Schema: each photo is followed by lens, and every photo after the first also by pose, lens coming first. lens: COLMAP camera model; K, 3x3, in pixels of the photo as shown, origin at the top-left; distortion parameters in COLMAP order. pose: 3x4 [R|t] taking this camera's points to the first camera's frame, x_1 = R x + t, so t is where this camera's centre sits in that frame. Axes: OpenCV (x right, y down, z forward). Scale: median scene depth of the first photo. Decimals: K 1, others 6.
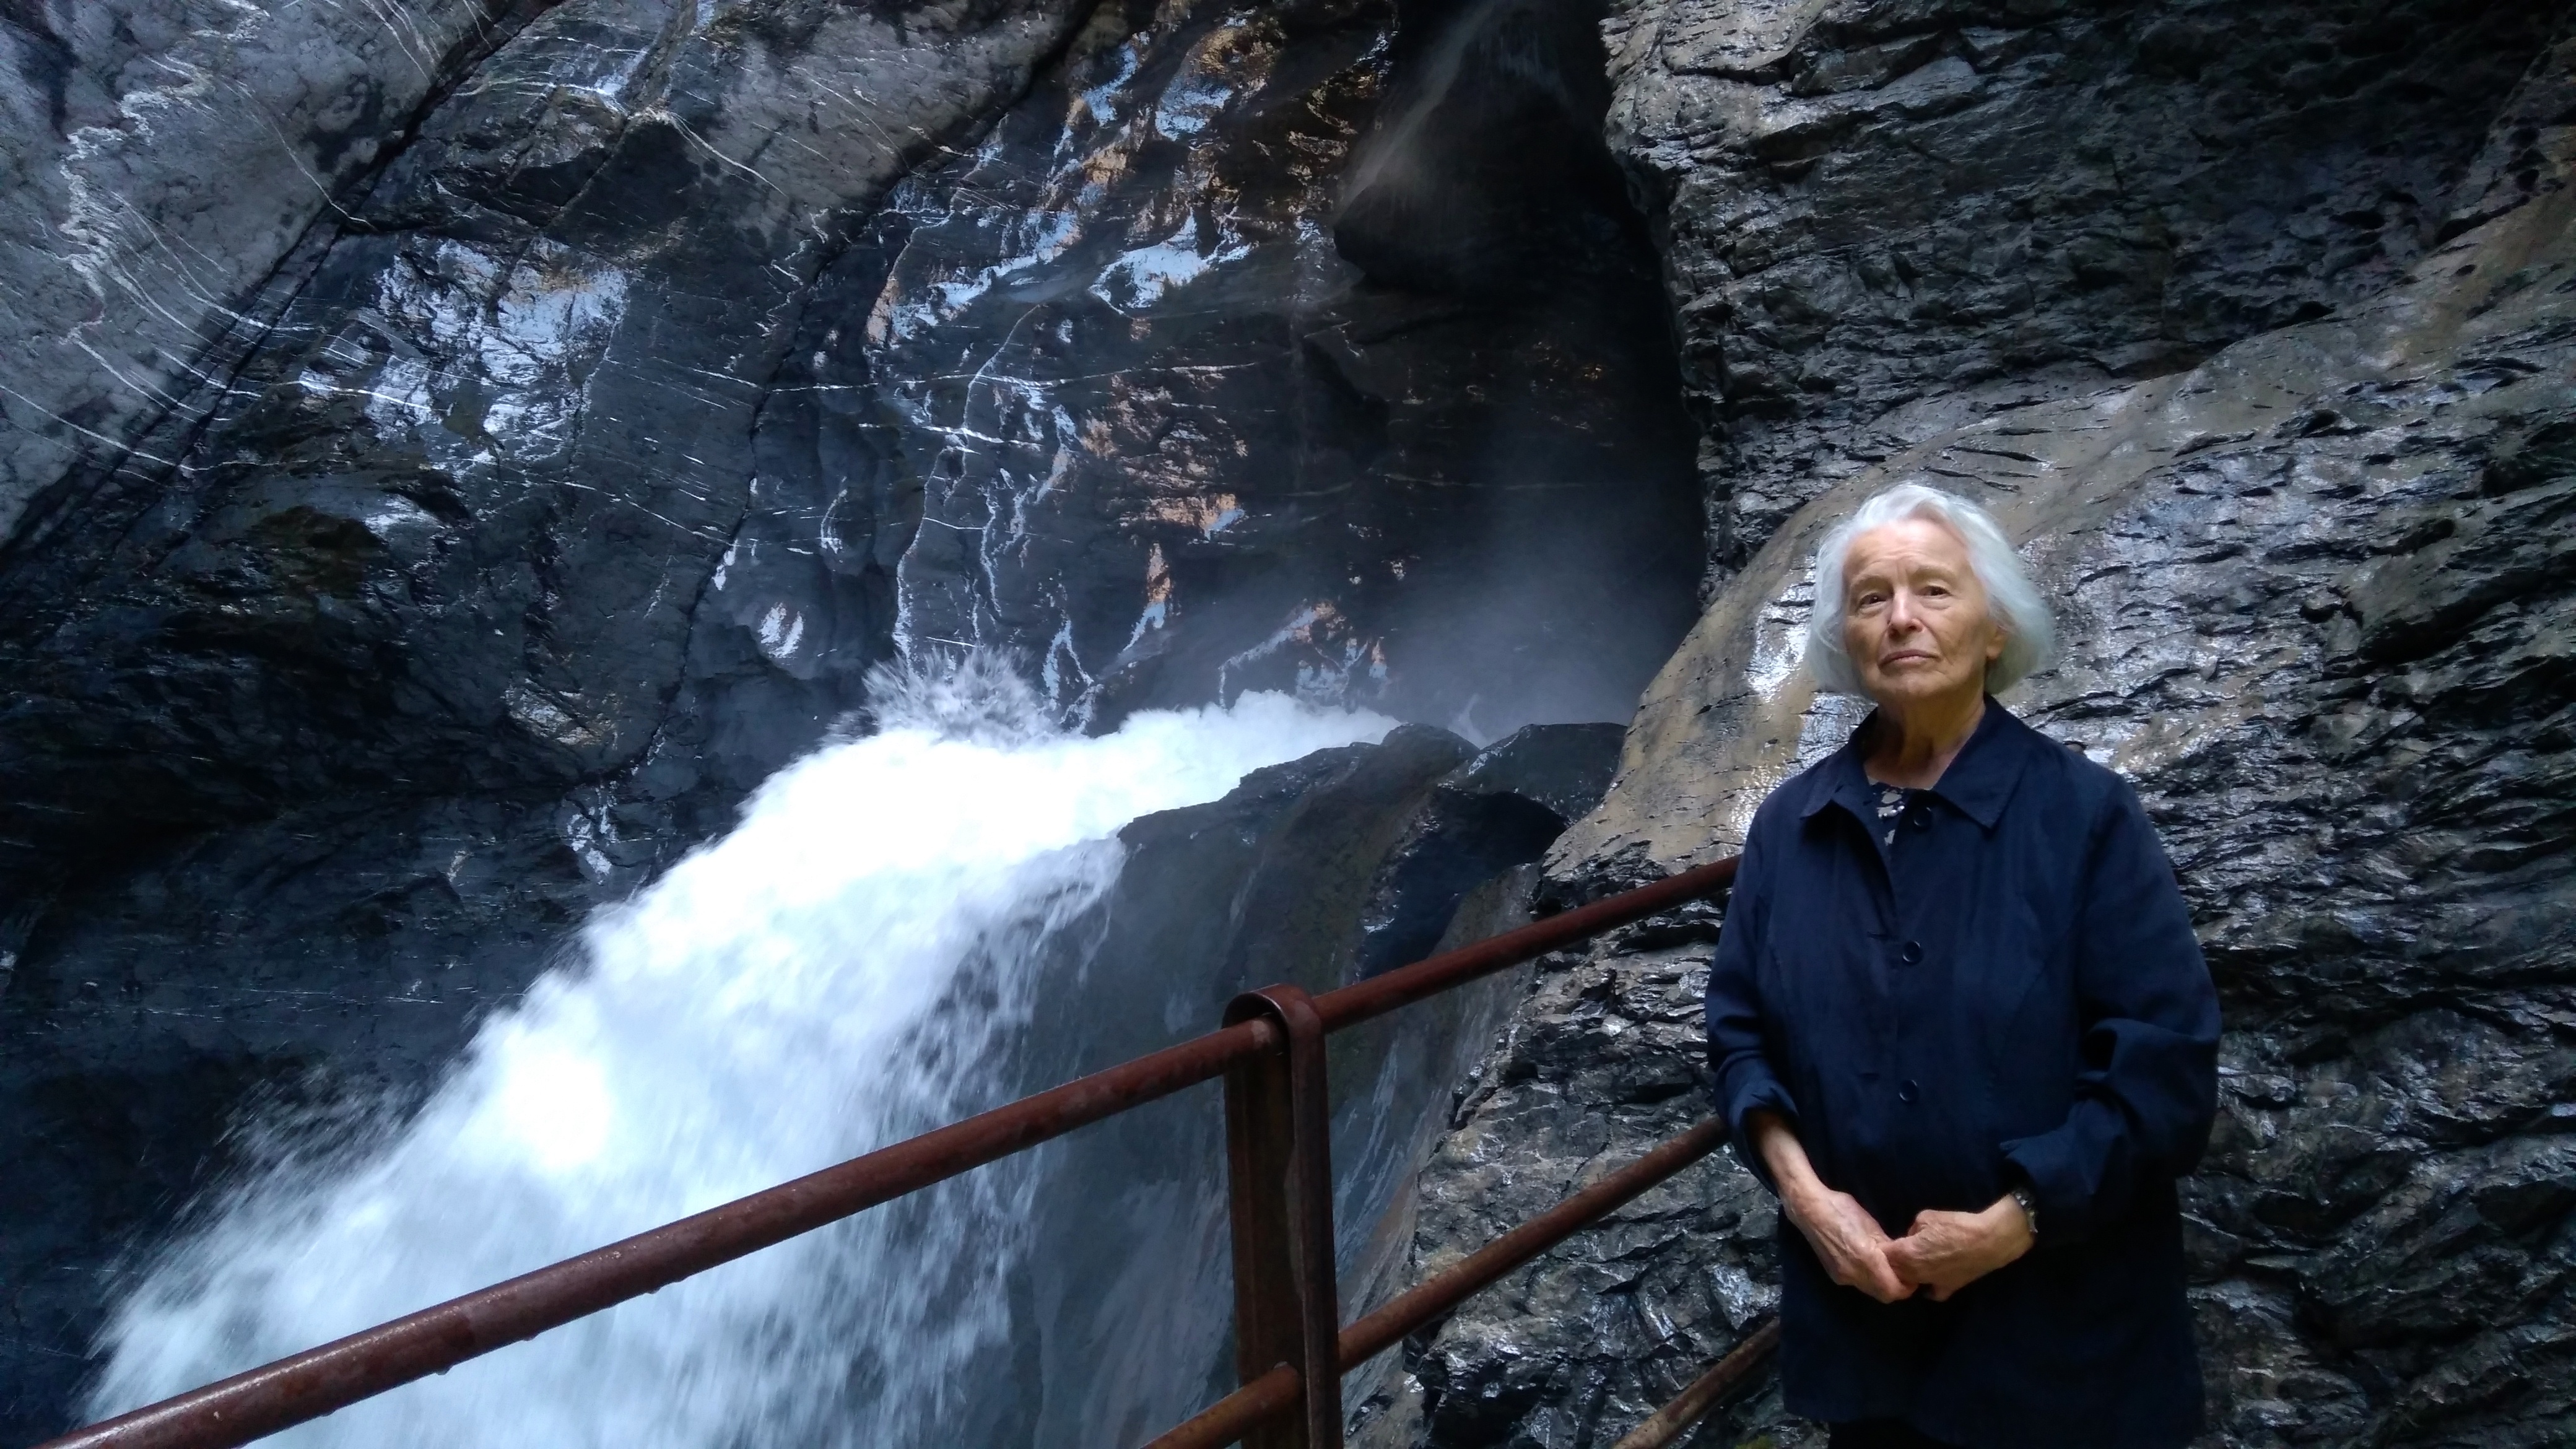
lens RADIAL K [[2023.8, 0, 1278.2], [0, 2023.8, 724.5], [0, 0, 1]] dist [0.069993, -0.076396]
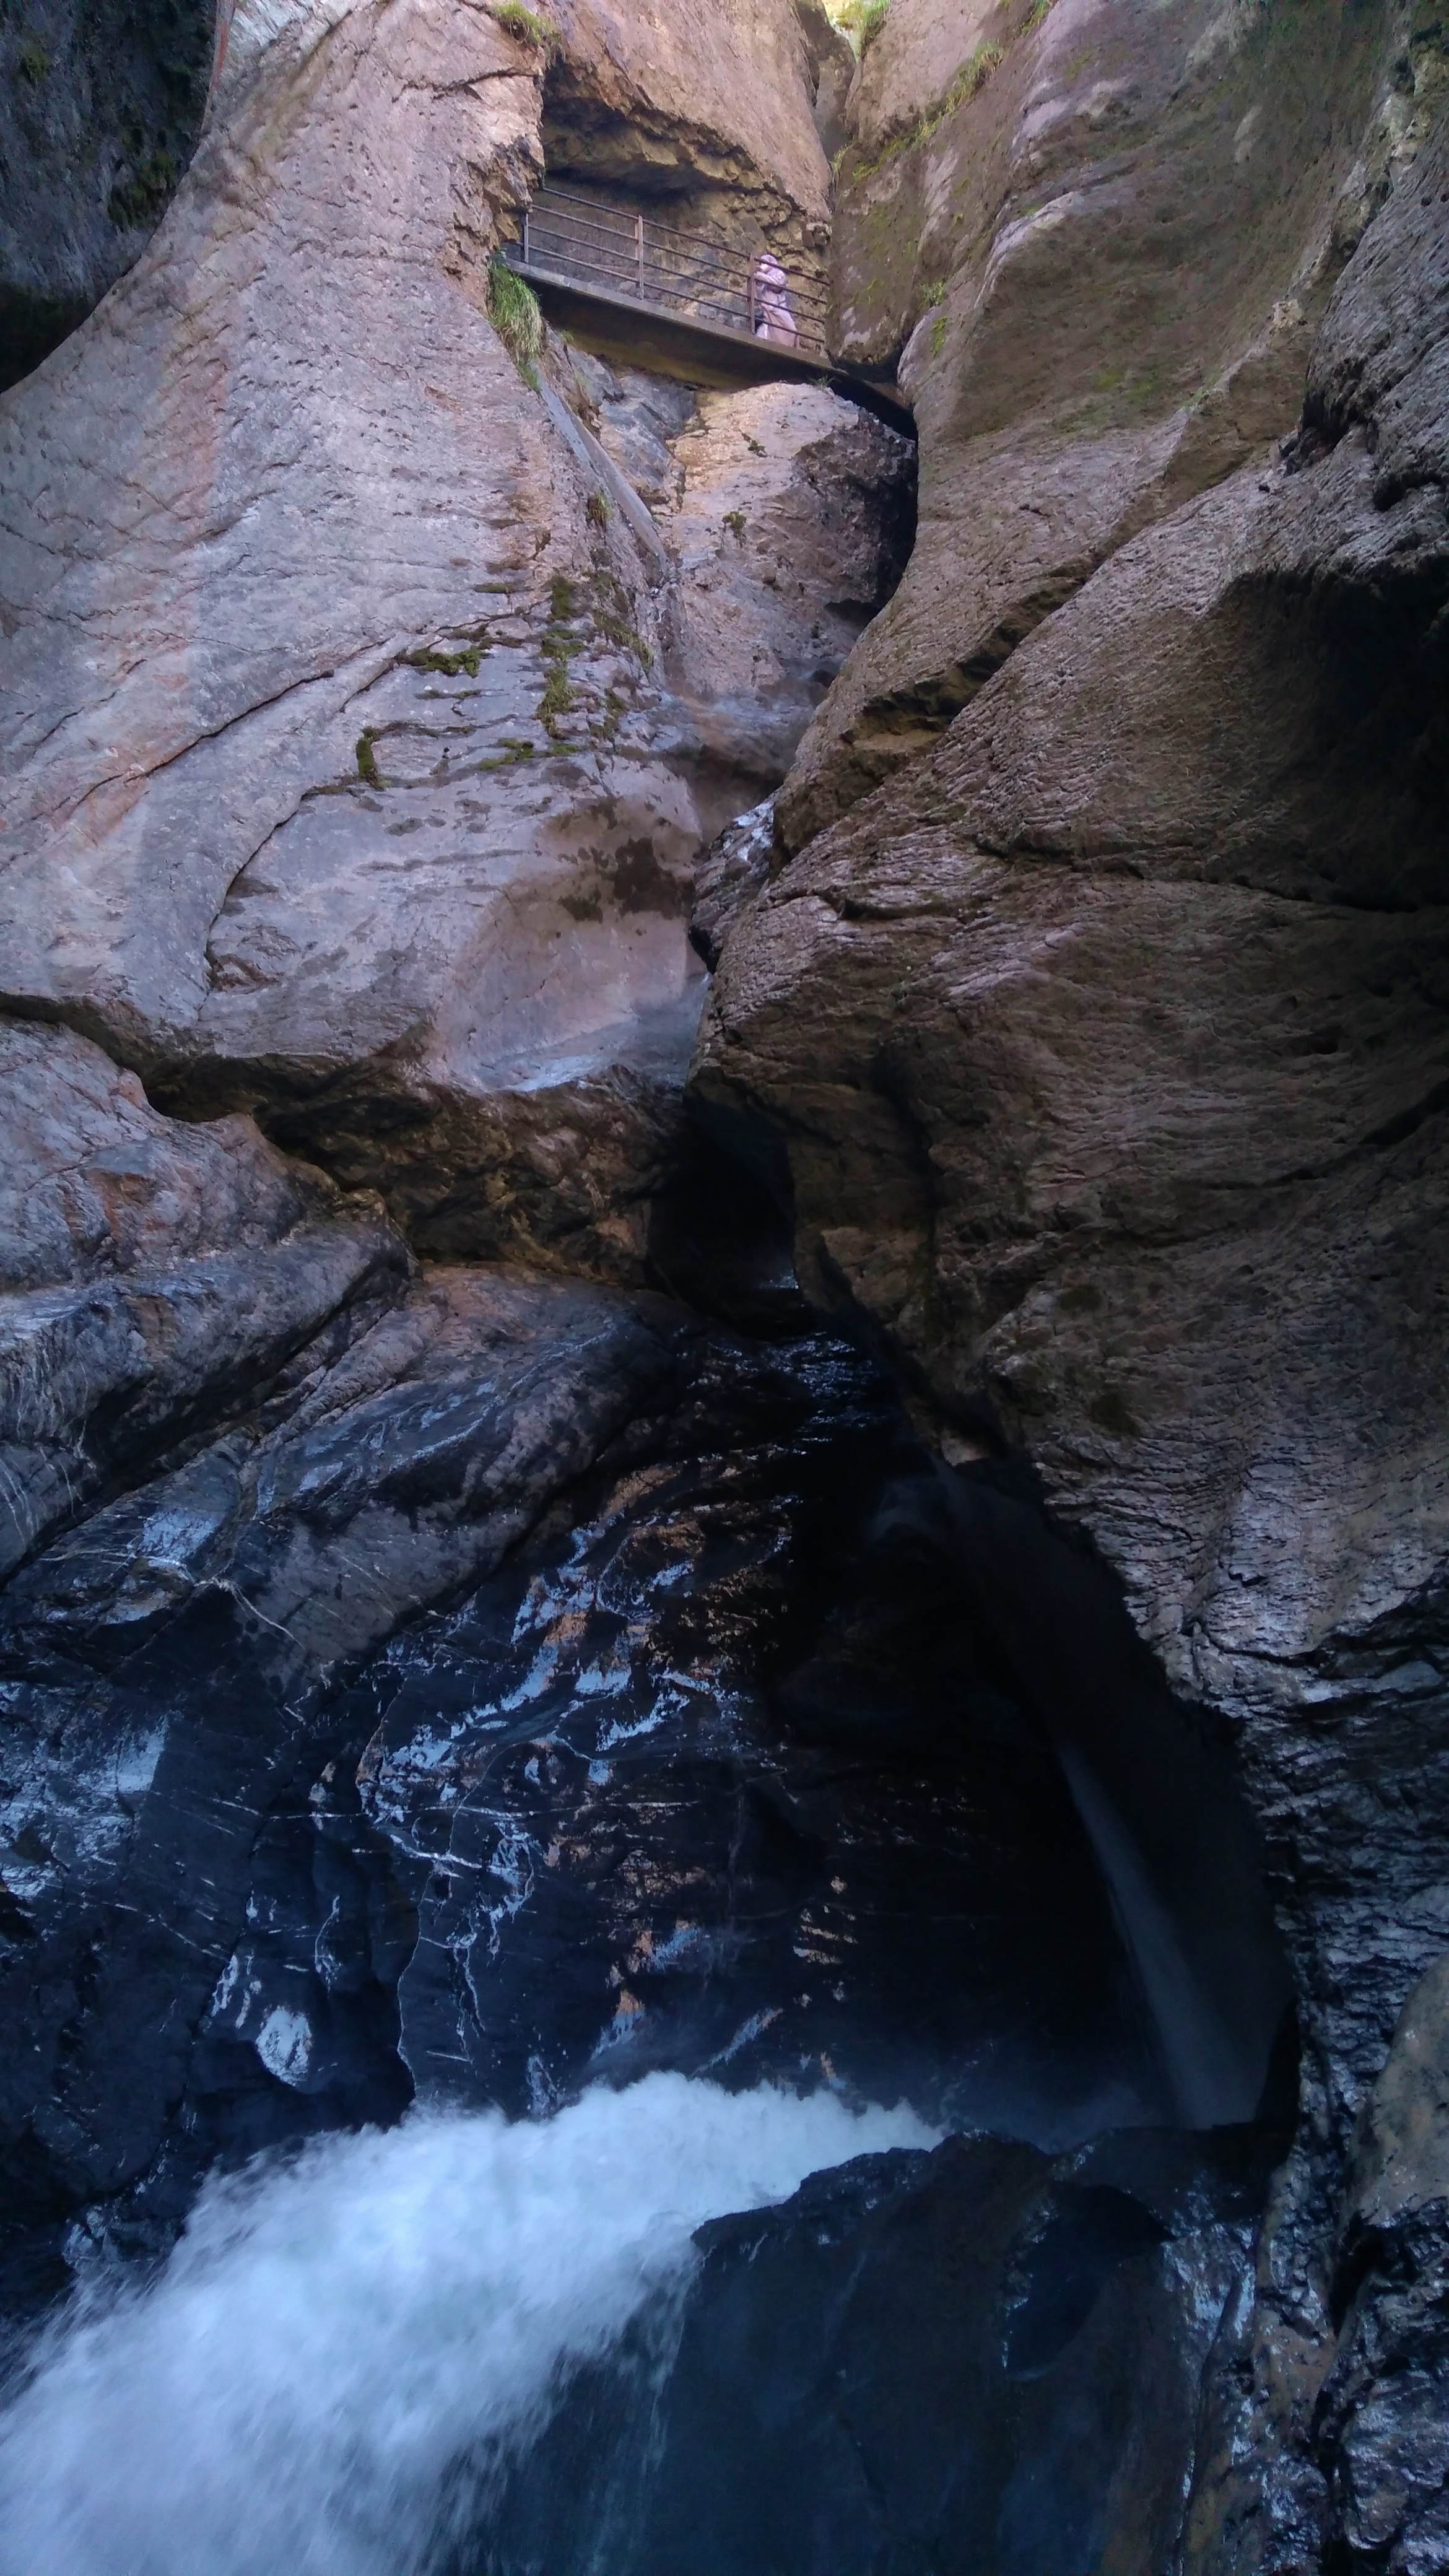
lens RADIAL K [[2023.8, 0, 735.5], [0, 2023.8, 1277.5], [0, 0, 1]] dist [0.069993, -0.076396]
pose [[0.979328, 0.074579, 0.188029, -0.480110], [0.005621, 0.919160, -0.393845, 0.017977], [-0.202201, 0.386760, 0.899740, -0.402218]]
